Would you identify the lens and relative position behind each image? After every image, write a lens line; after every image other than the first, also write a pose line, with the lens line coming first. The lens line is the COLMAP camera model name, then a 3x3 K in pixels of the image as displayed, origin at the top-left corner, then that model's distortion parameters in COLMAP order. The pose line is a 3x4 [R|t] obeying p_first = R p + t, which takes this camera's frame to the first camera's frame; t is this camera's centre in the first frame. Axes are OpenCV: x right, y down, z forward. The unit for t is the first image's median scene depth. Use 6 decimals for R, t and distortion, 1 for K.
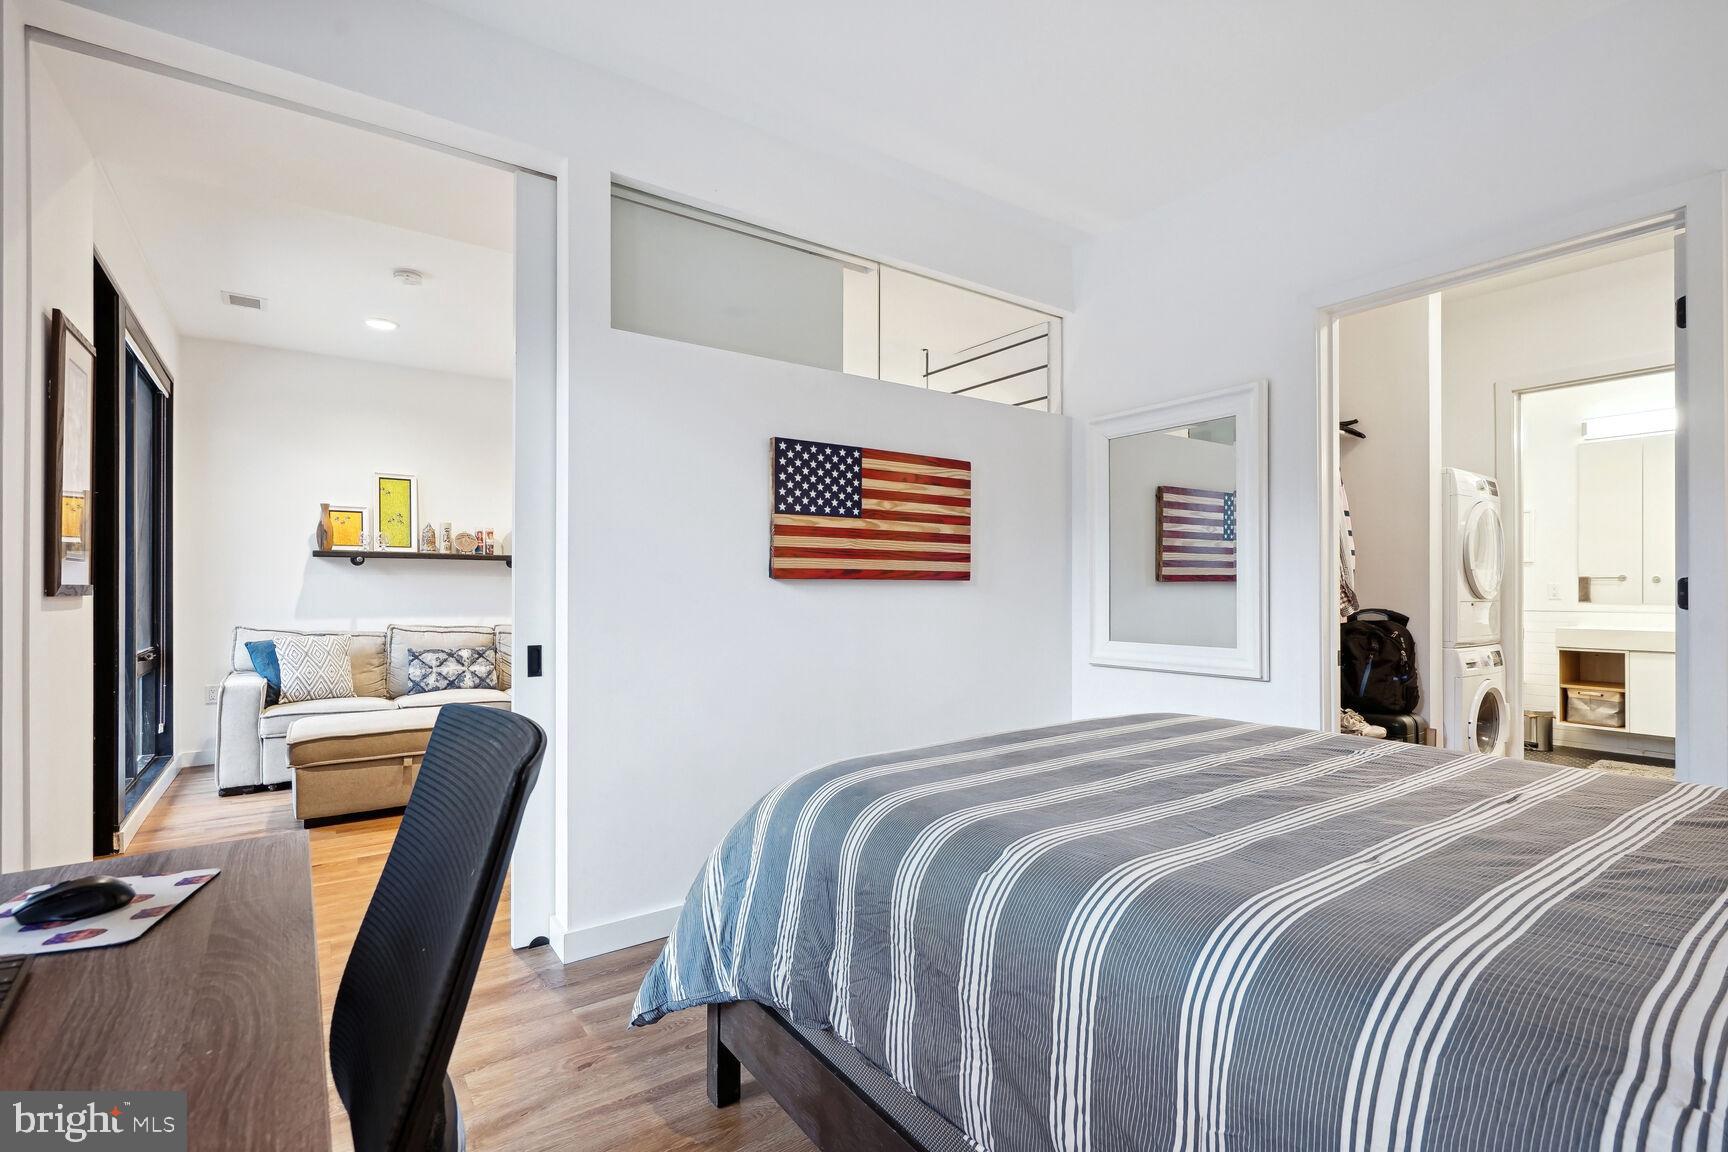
lens RADIAL K [[795.9, 0, 863.0], [0, 795.9, 582.5], [0, 0, 1]] dist [0.002694, 0.000204]
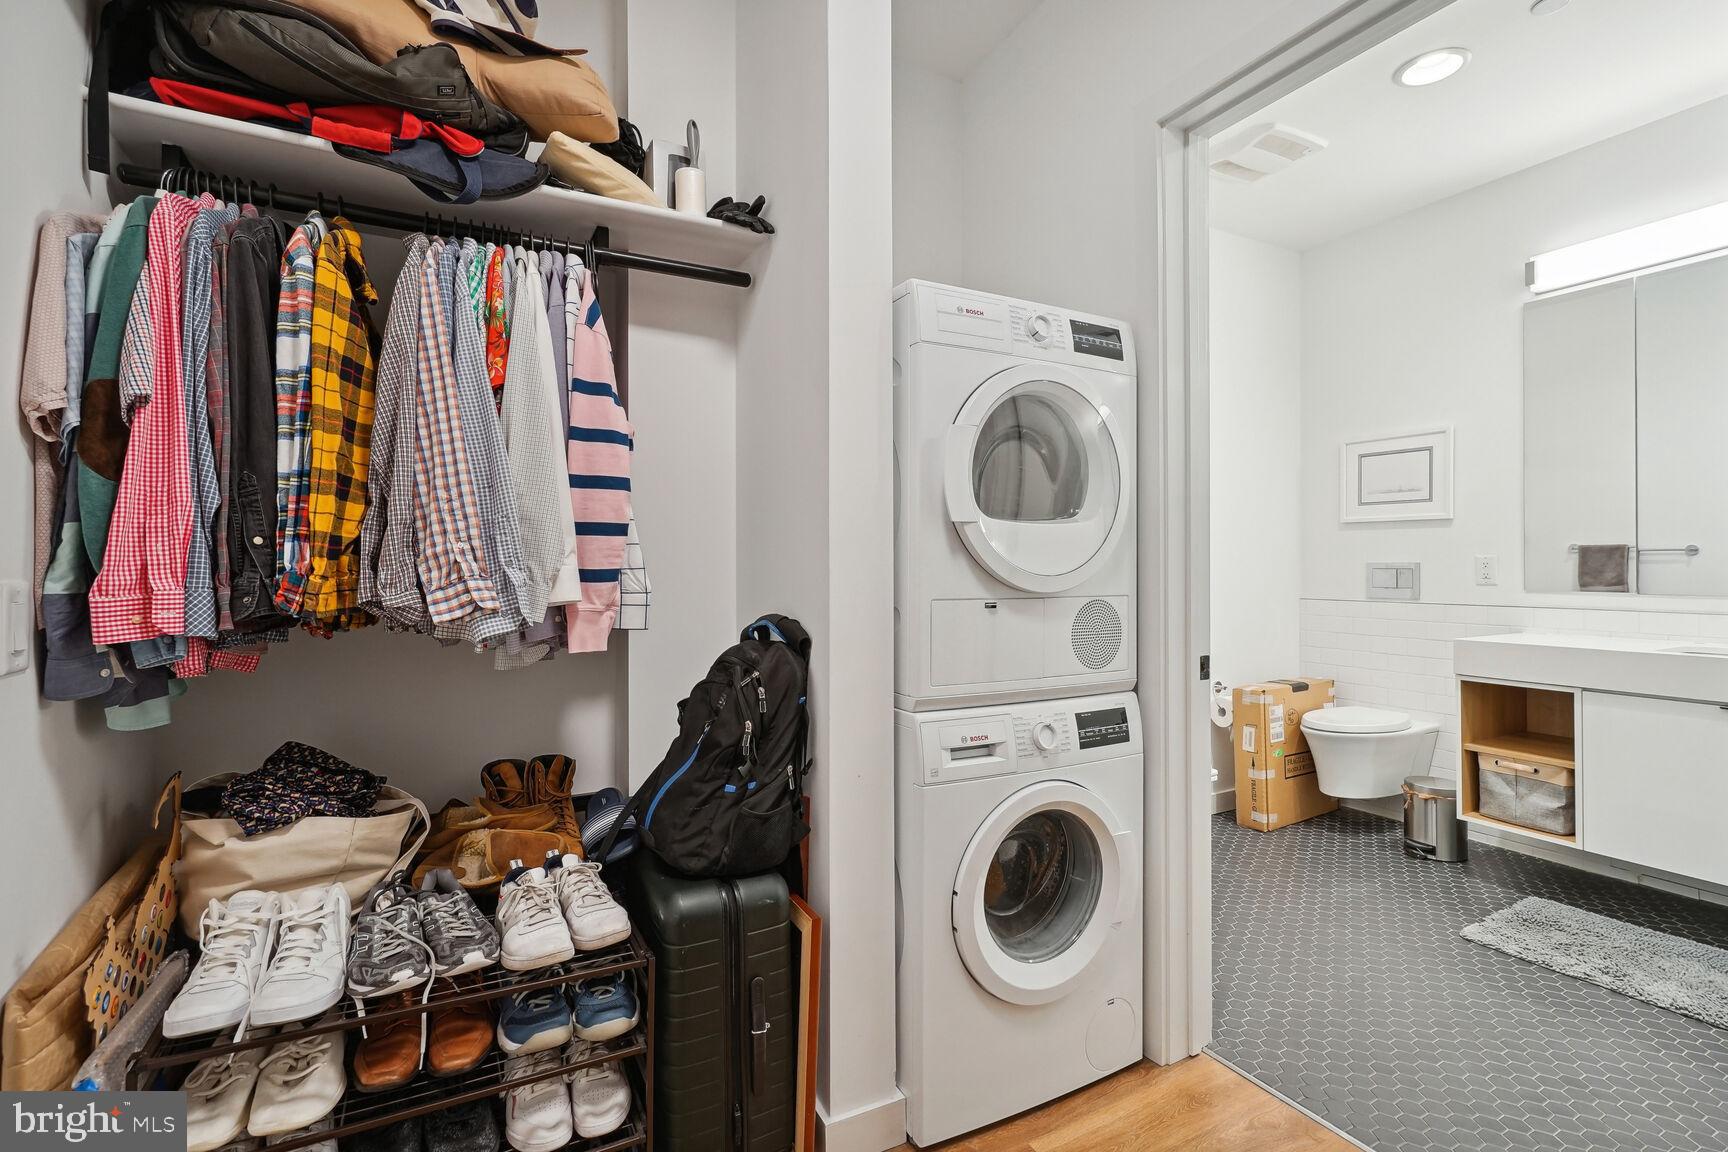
lens RADIAL K [[809.6, 0, 865.5], [0, 809.6, 560.8], [0, 0, 1]] dist [-0.000367, -0.000205]
pose [[0.992059, -0.004200, -0.125702, 0.558279], [0.004379, 0.999990, 0.001146, 0.001721], [0.125696, -0.001687, 0.992067, 0.420690]]
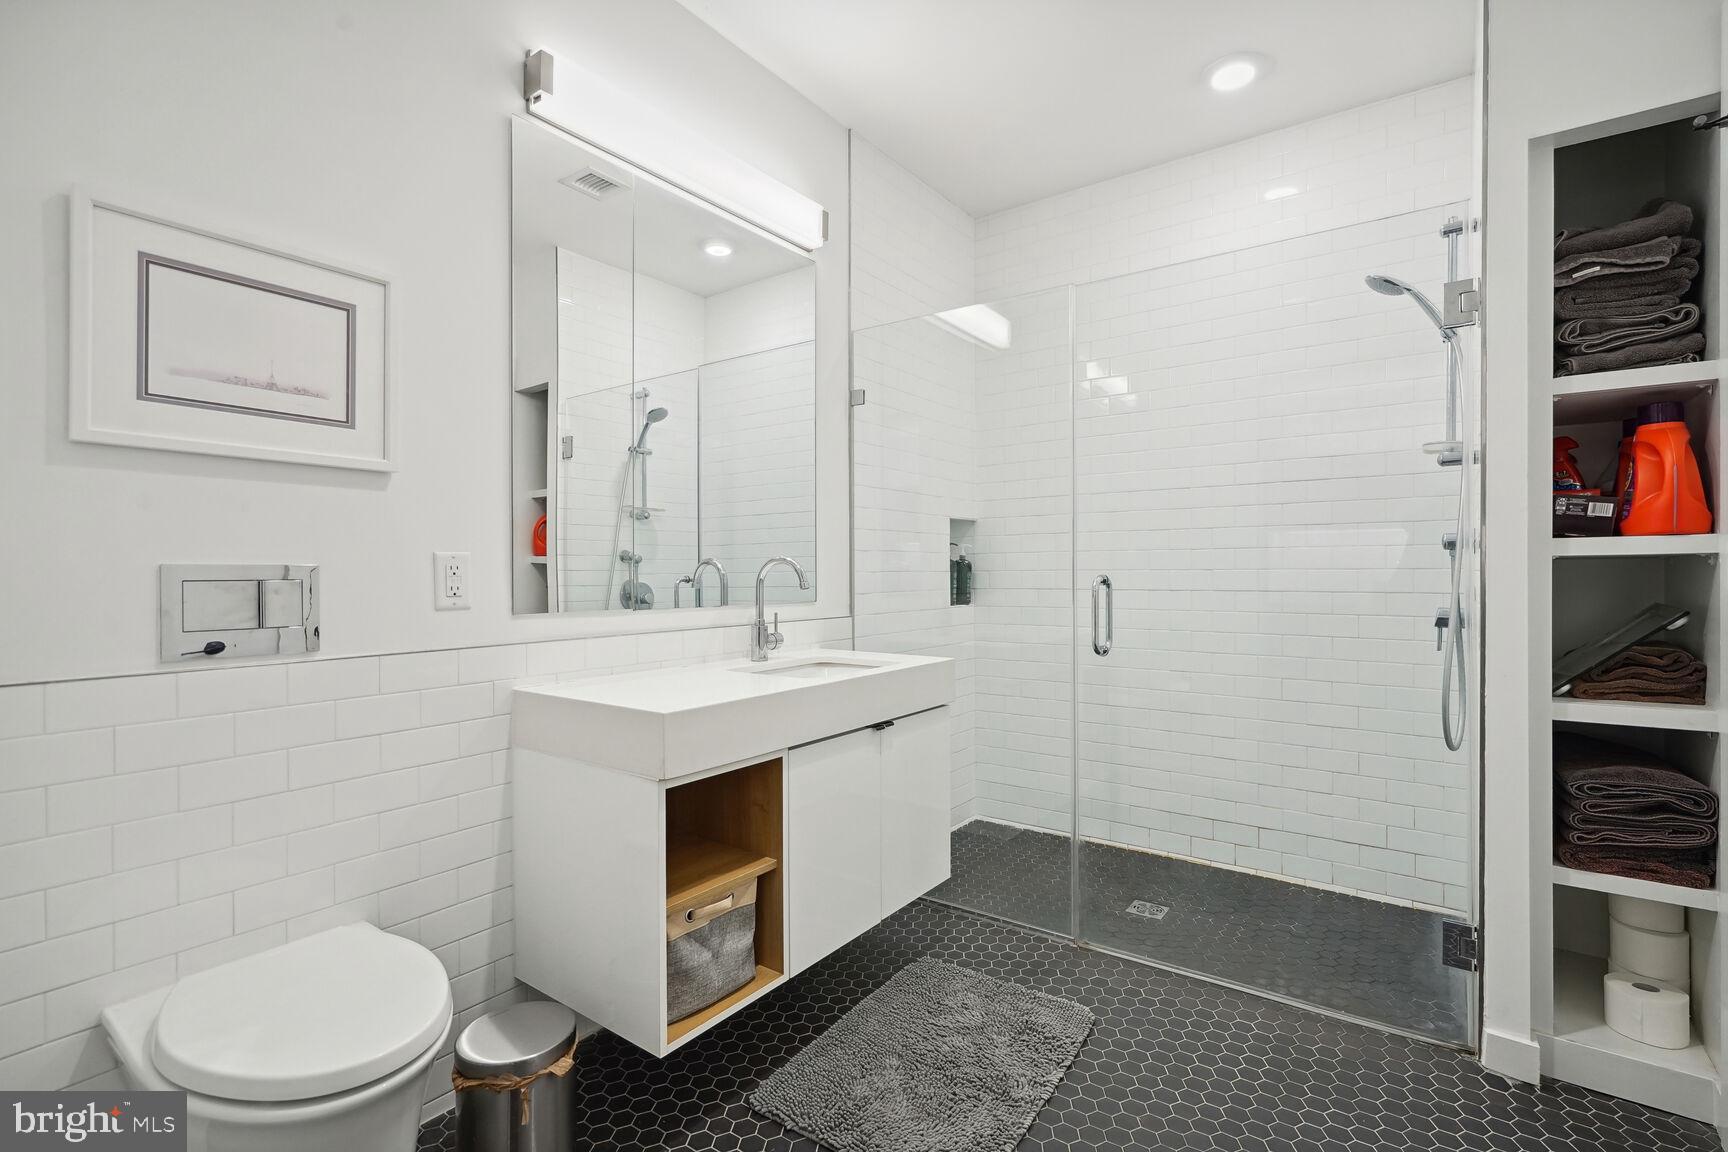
lens RADIAL K [[786.1, 0, 872.8], [0, 786.1, 568.6], [0, 0, 1]] dist [-0.003346, -0.000728]
pose [[-0.319419, 0.004740, 0.947602, 0.603213], [-0.001413, 0.999984, -0.005478, 0.008423], [-0.947612, -0.003089, -0.319408, 1.047030]]
